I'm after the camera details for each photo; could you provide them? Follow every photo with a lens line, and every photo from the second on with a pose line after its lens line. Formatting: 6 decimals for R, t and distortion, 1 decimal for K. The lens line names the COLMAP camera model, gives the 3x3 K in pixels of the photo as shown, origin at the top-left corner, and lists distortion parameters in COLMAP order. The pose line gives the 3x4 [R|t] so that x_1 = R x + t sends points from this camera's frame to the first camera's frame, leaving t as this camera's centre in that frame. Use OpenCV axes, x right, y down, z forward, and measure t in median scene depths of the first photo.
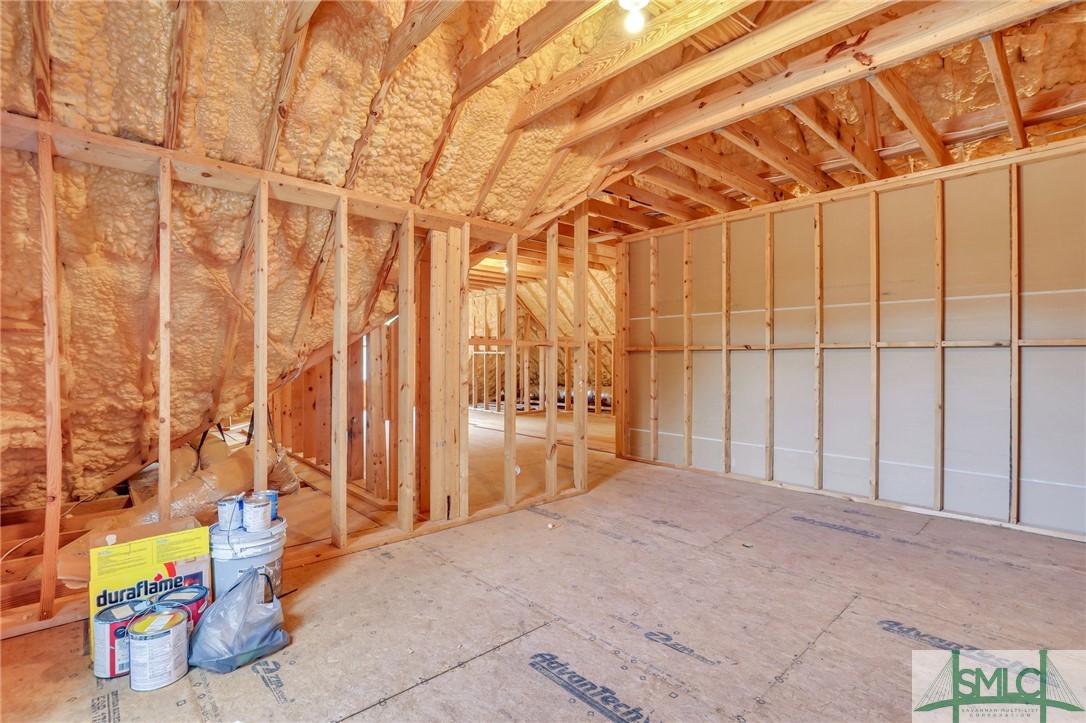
lens RADIAL K [[502.7, 0, 543.7], [0, 502.7, 359.7], [0, 0, 1]] dist [-0.023986, -0.000131]
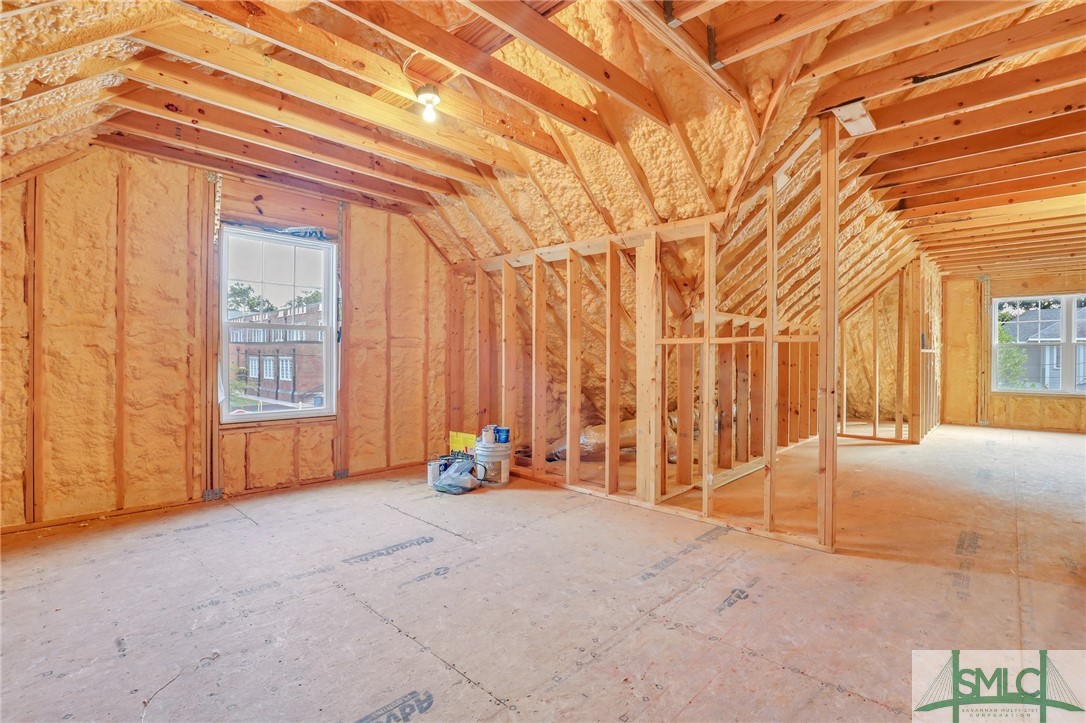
lens RADIAL K [[502.7, 0, 543.7], [0, 502.7, 359.0], [0, 0, 1]] dist [-0.023986, -0.000131]
pose [[0.073260, 0.003576, -0.997306, 1.038228], [-0.006393, 0.999975, 0.003116, -0.000830], [0.997292, 0.006147, 0.073281, 0.783289]]
